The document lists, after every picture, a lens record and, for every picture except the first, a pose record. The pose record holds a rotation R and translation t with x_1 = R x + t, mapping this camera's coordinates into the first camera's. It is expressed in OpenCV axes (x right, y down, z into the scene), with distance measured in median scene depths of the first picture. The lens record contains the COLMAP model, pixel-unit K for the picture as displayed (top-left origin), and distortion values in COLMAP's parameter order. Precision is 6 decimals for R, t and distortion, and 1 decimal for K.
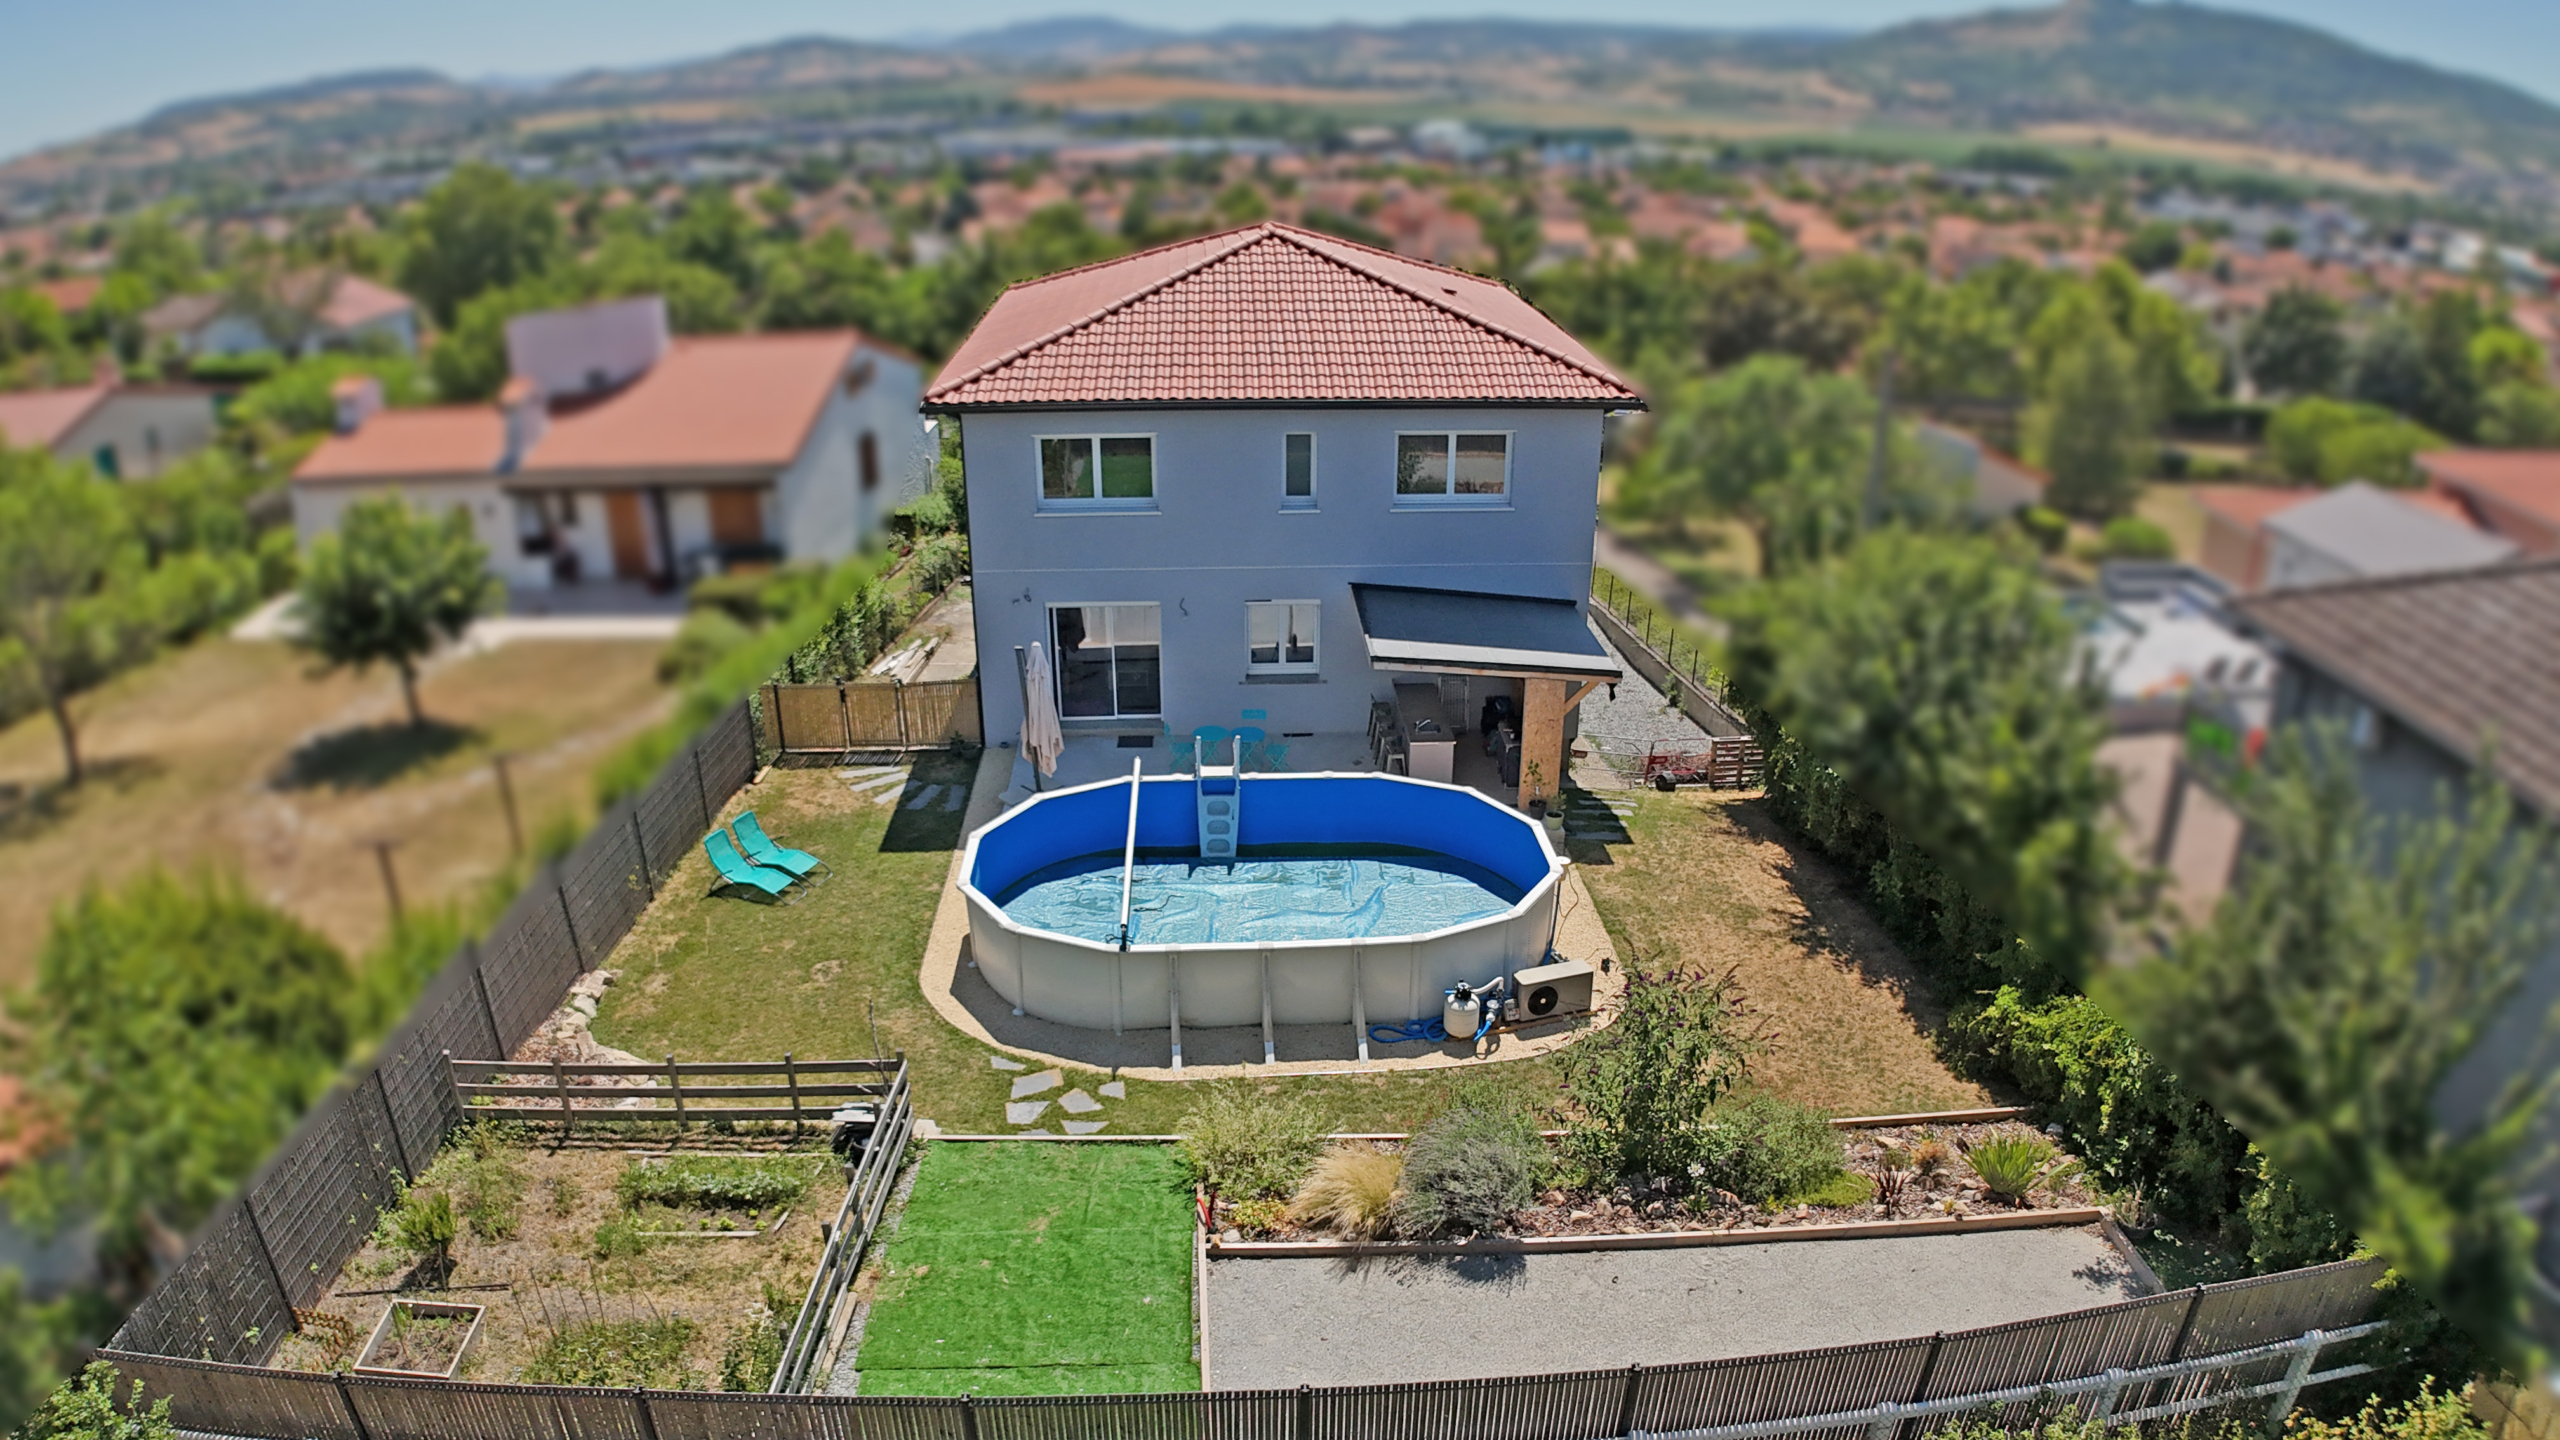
lens RADIAL K [[1580.9, 0, 1284.2], [0, 1580.9, 737.8], [0, 0, 1]] dist [-0.190602, 0.026984]
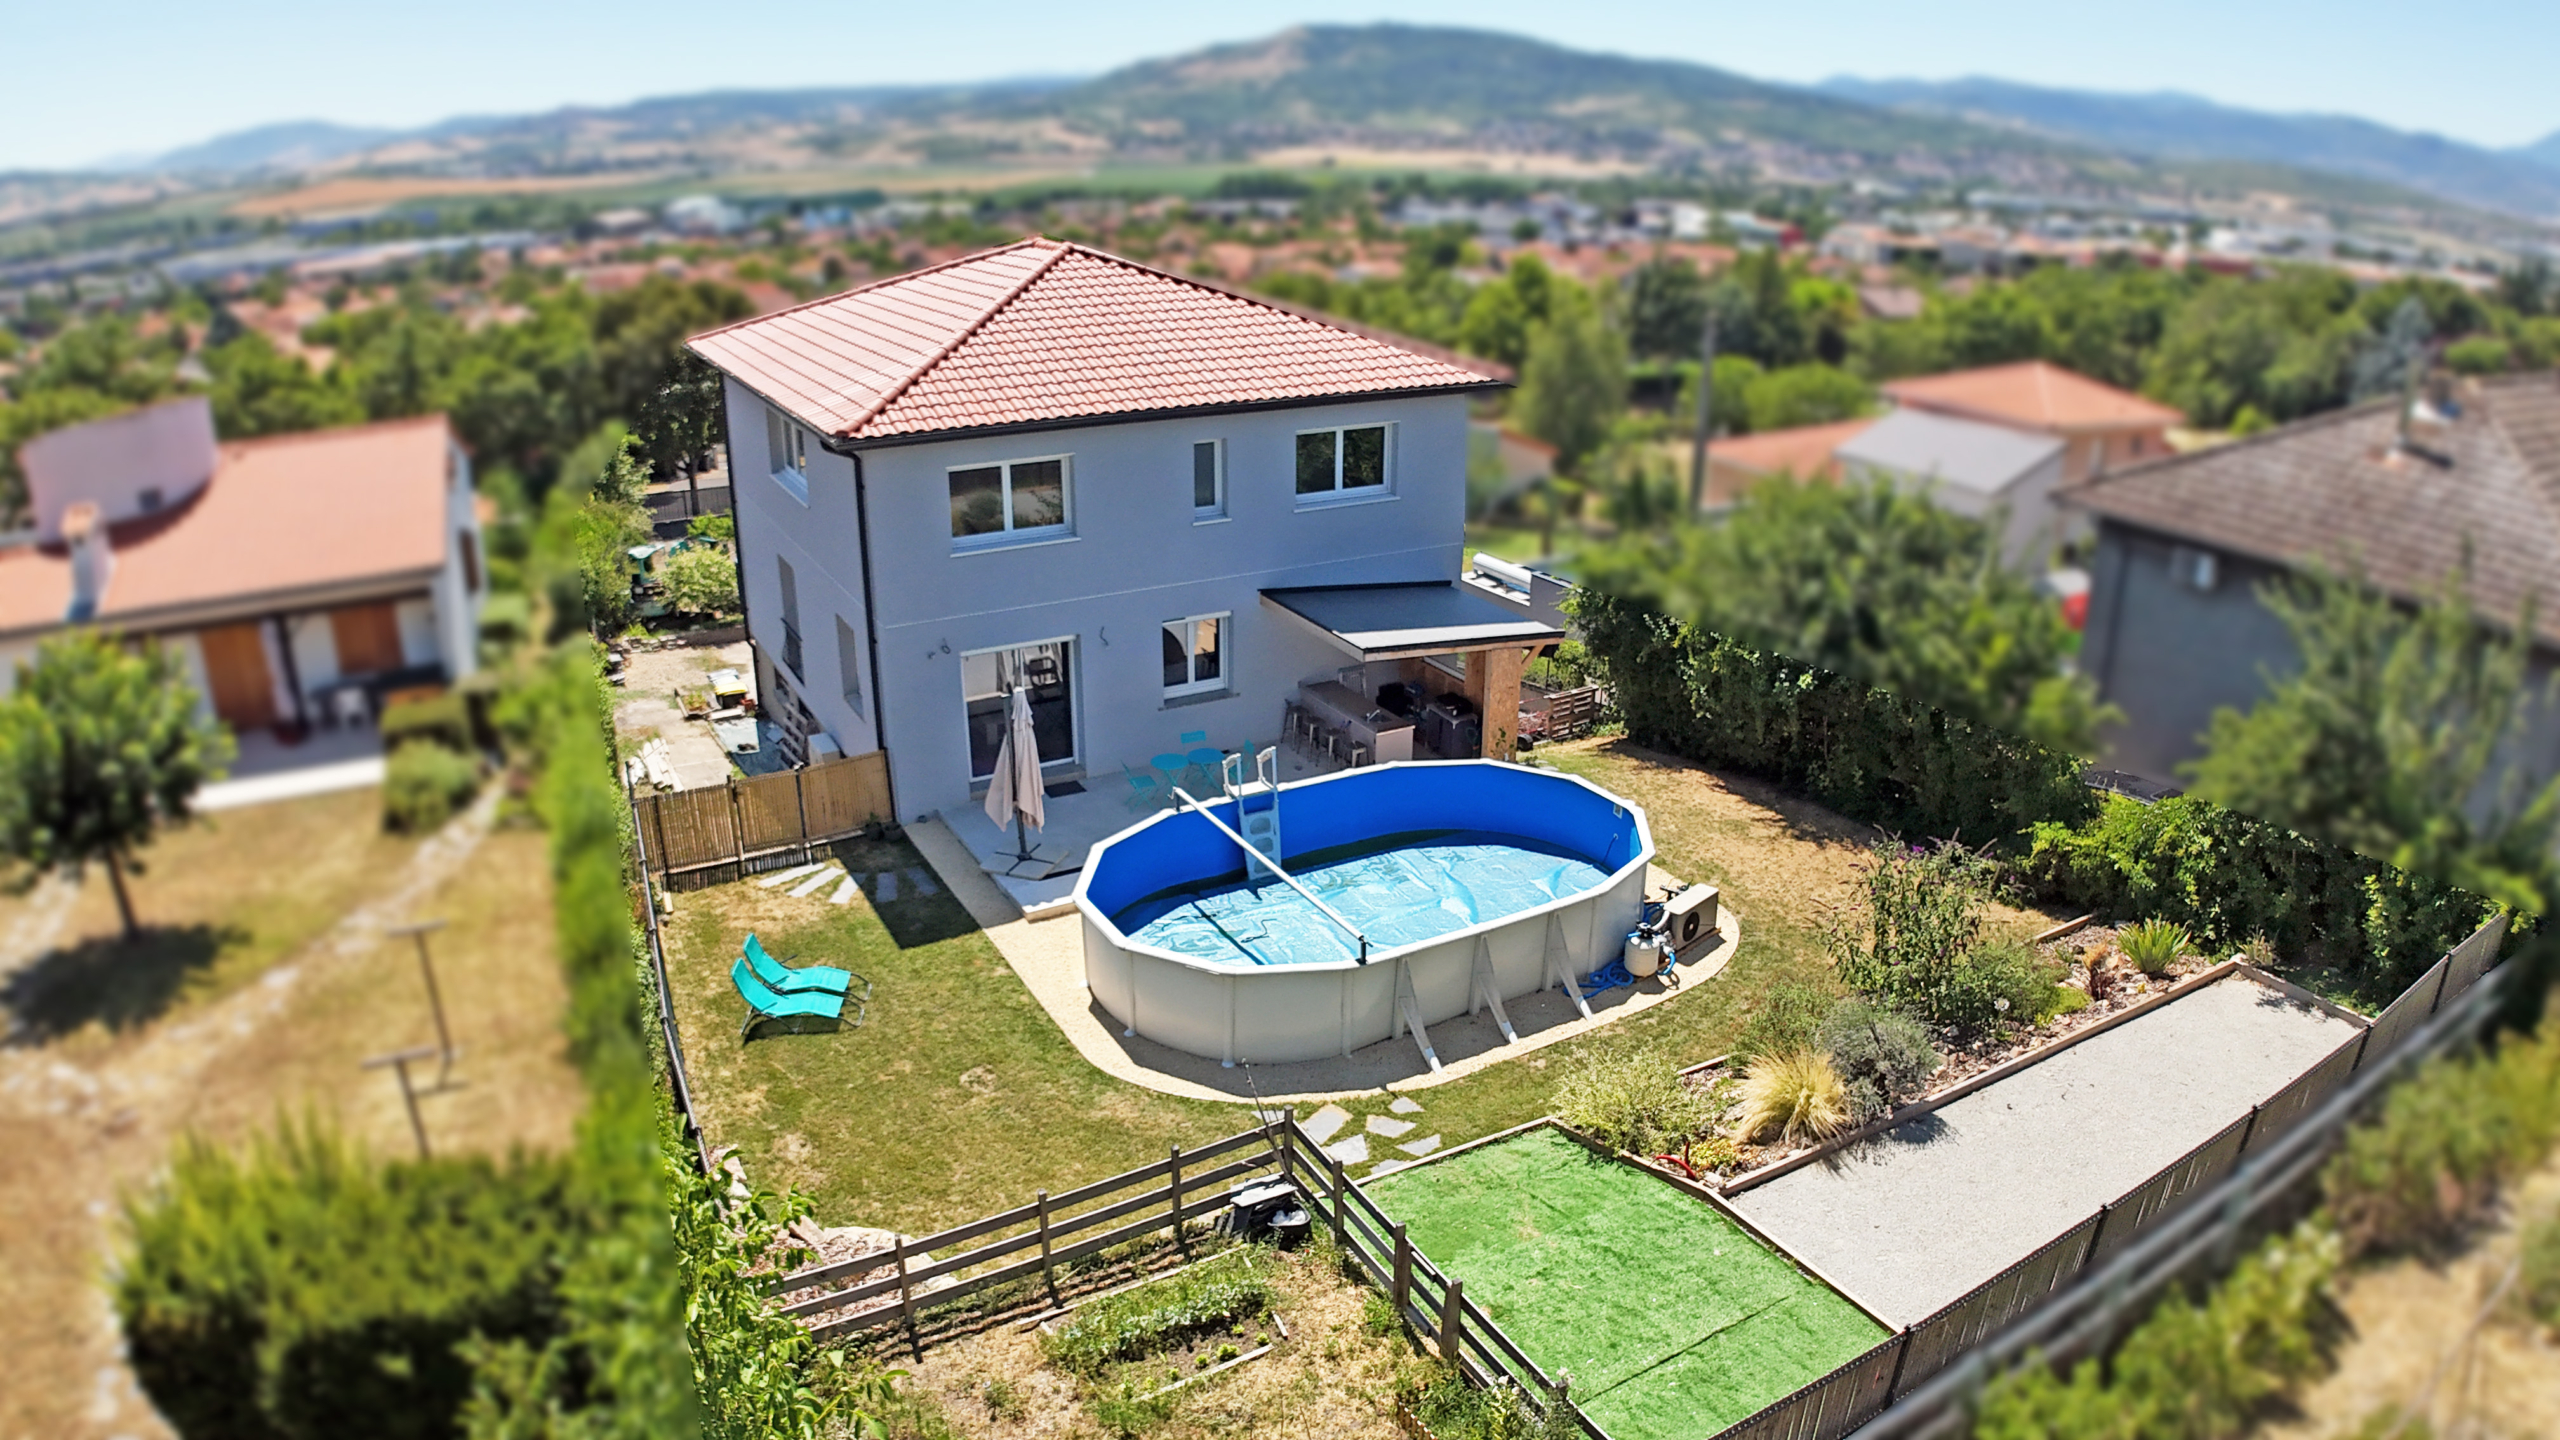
lens RADIAL K [[1580.9, 0, 1284.2], [0, 1580.9, 737.8], [0, 0, 1]] dist [-0.190602, 0.026984]
pose [[0.896263, -0.162270, 0.412773, -0.250331], [0.176955, 0.984215, 0.002692, -0.004651], [-0.406695, 0.070630, 0.910830, 0.071290]]
